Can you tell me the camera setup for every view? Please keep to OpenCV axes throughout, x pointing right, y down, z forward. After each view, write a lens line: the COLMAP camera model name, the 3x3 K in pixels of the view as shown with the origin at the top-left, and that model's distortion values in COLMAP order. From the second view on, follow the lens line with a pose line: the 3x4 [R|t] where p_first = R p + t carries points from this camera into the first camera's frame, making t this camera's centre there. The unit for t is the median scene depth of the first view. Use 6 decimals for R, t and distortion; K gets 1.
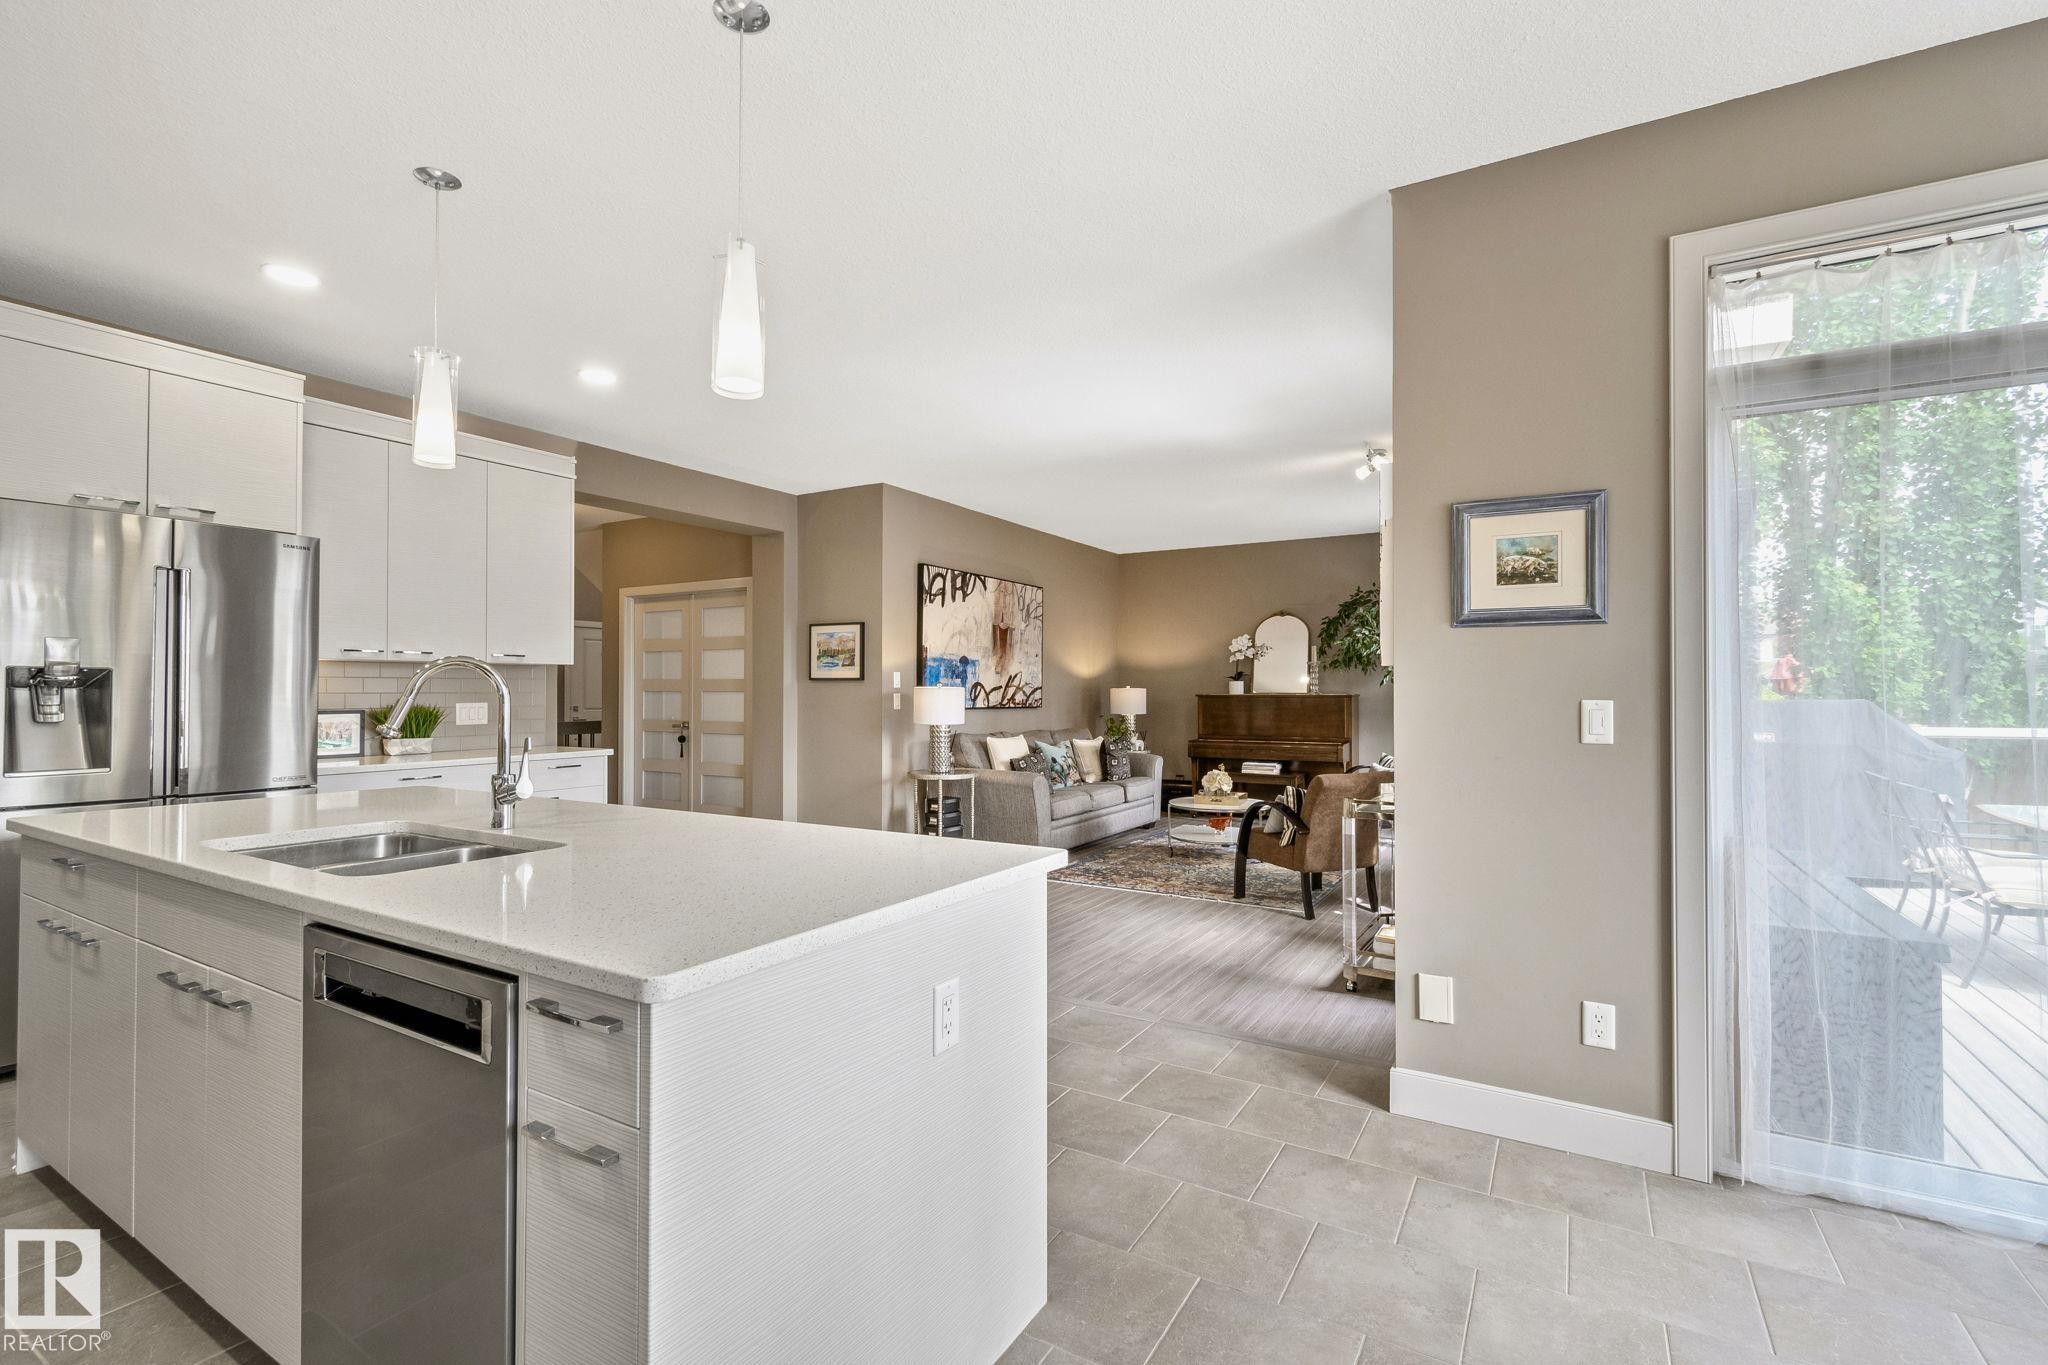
lens RADIAL K [[918.2, 0, 1027.3], [0, 918.2, 681.5], [0, 0, 1]] dist [0.006910, -0.003402]
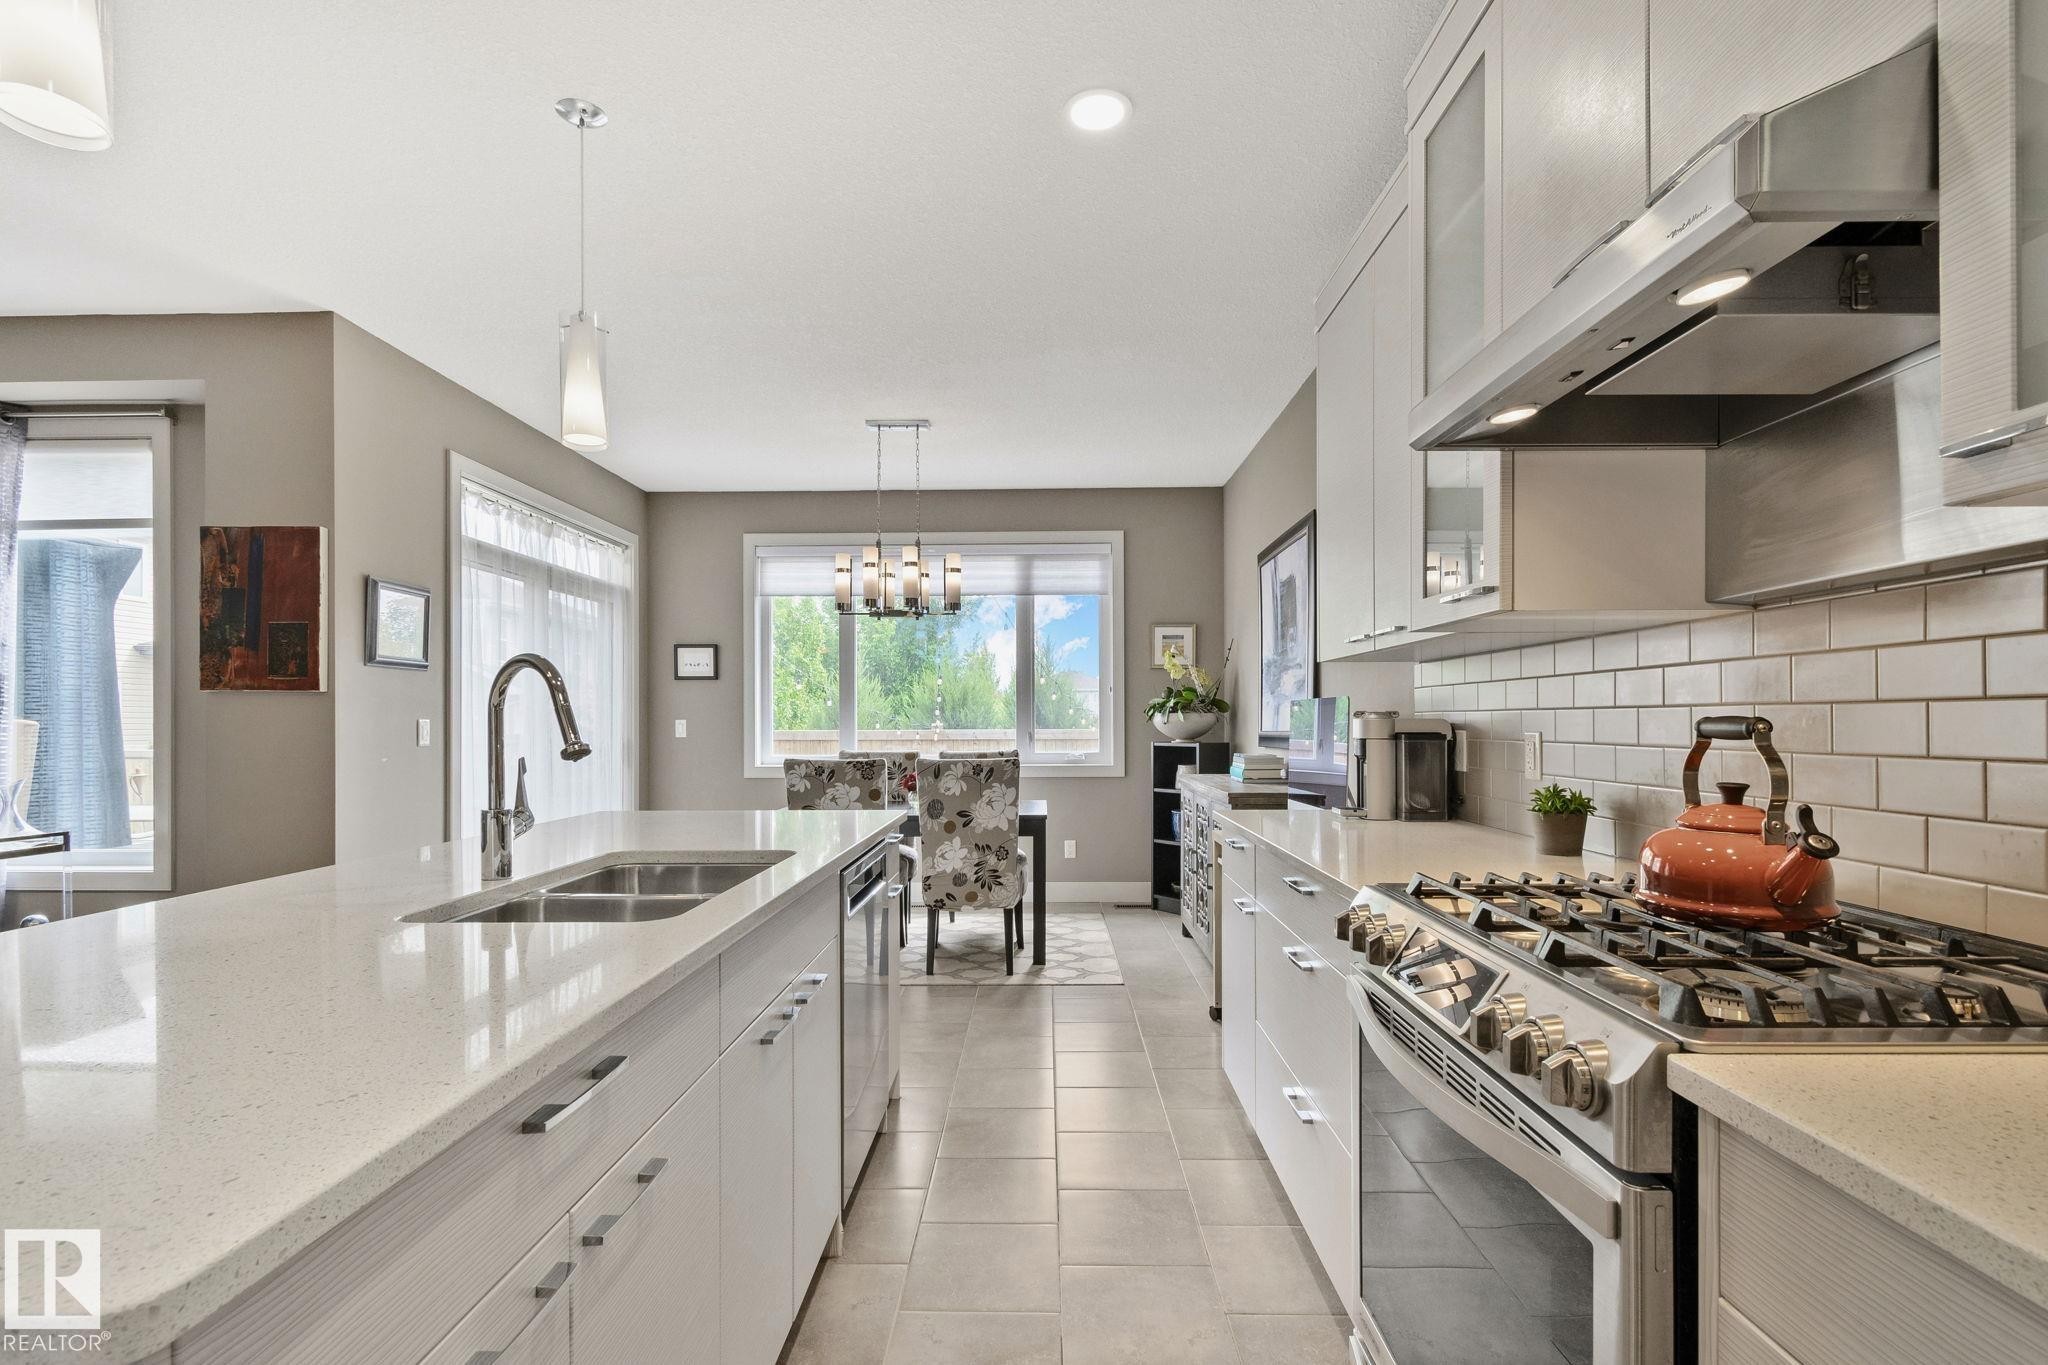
lens RADIAL K [[918.2, 0, 1015.3], [0, 918.2, 724.3], [0, 0, 1]] dist [0.006910, -0.003402]
pose [[-0.491475, -0.000984, 0.870891, -0.430215], [-0.007517, 0.999967, -0.003112, 0.008696], [-0.870859, -0.008076, -0.491467, 0.299532]]
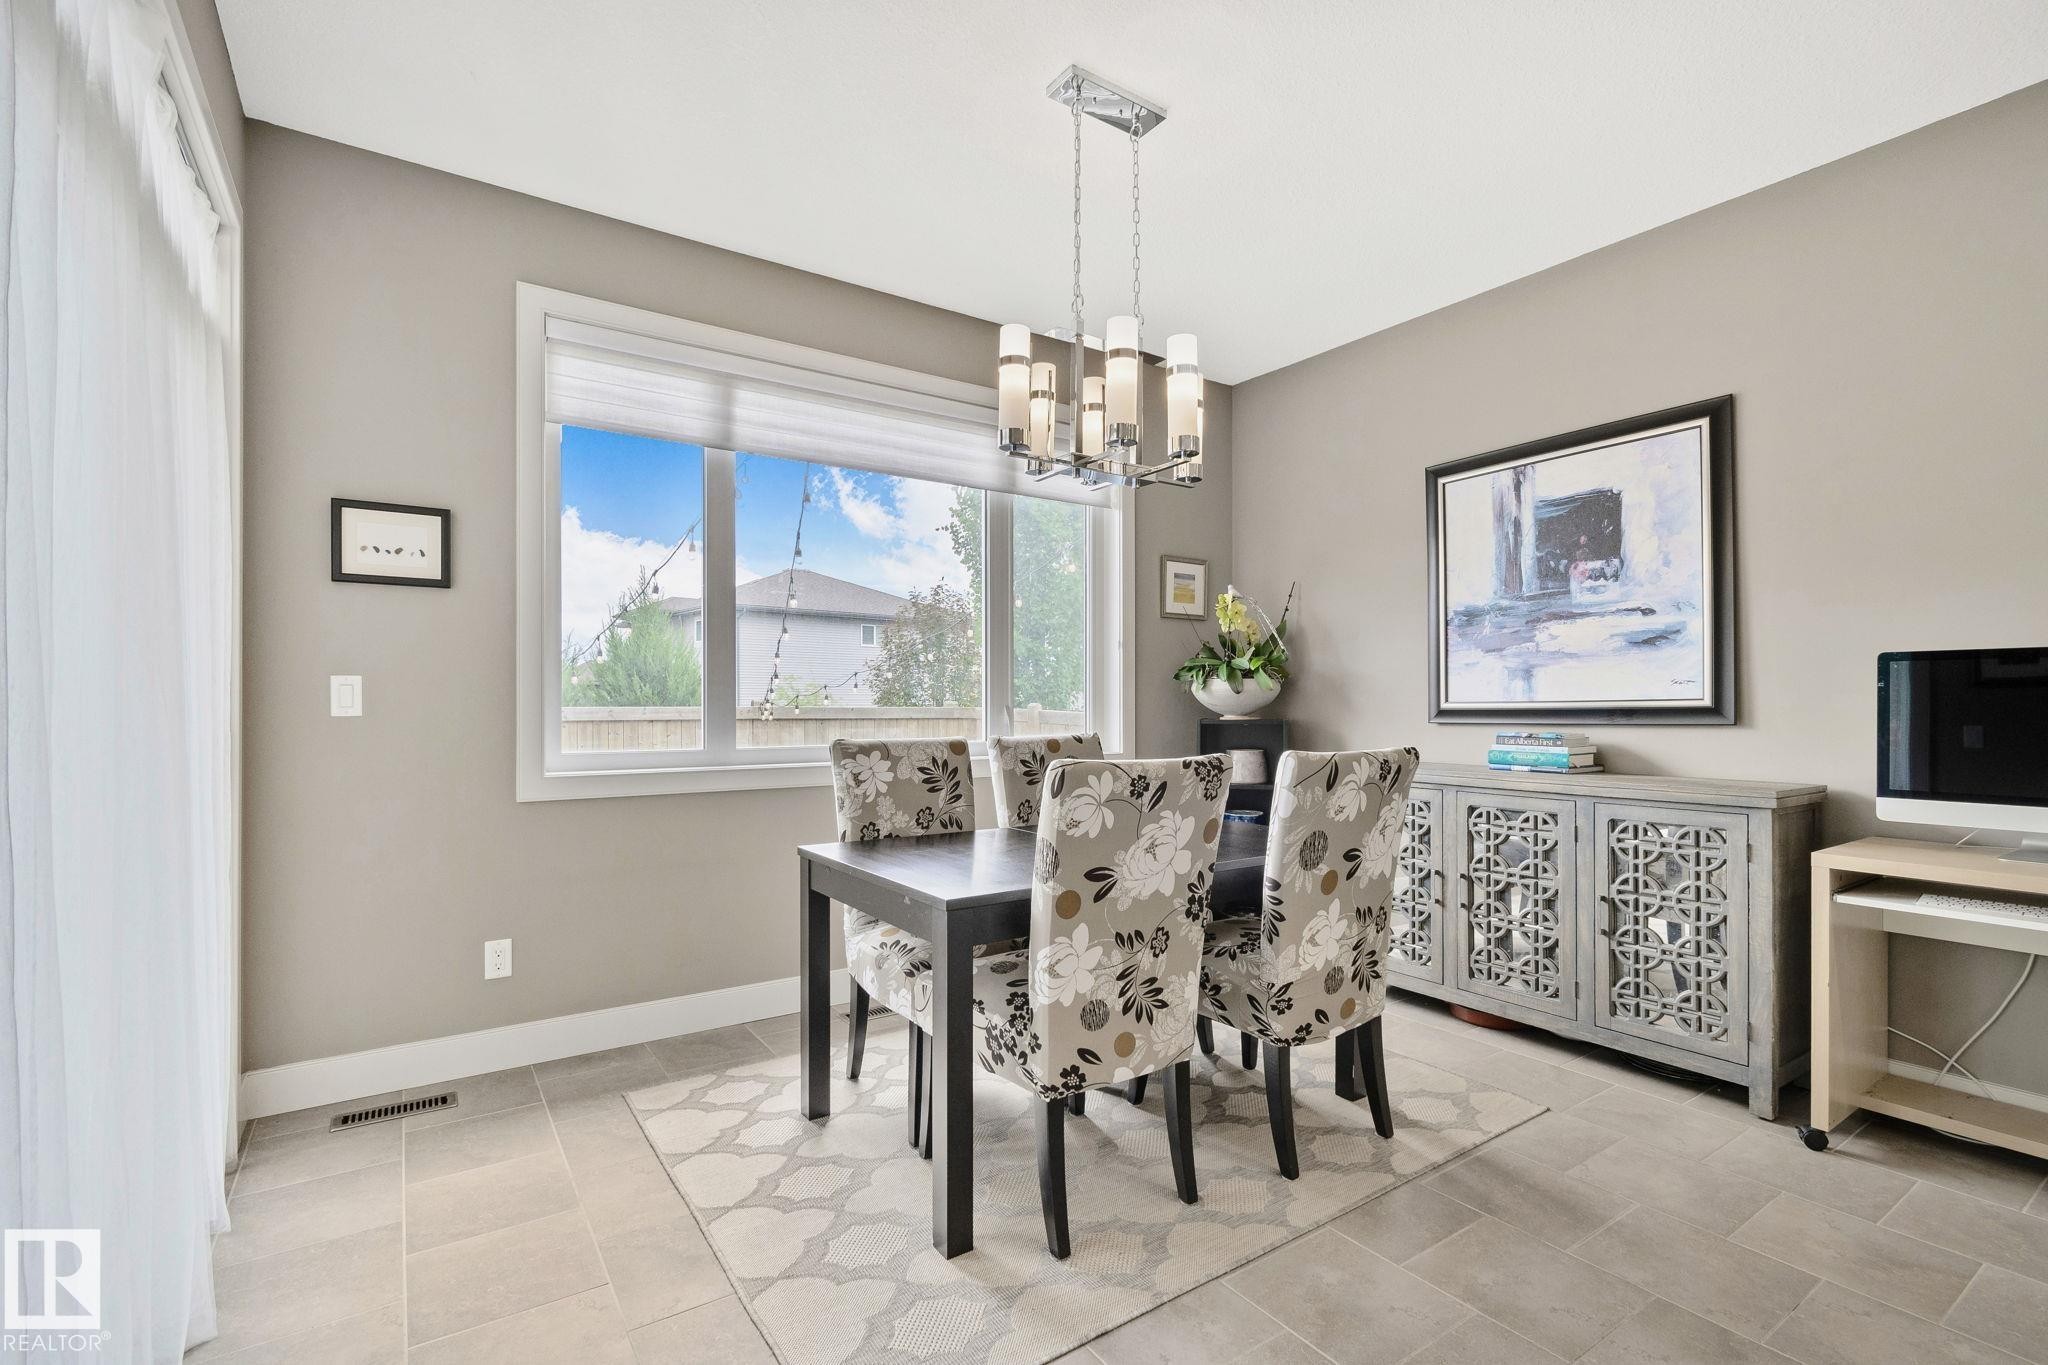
lens RADIAL K [[918.2, 0, 1014.7], [0, 918.2, 695.7], [0, 0, 1]] dist [0.006910, -0.003402]
pose [[-0.904129, 0.000456, 0.427259, 0.062020], [-0.007289, 0.999837, -0.016490, 0.016637], [-0.427197, -0.018024, -0.903979, 0.368173]]
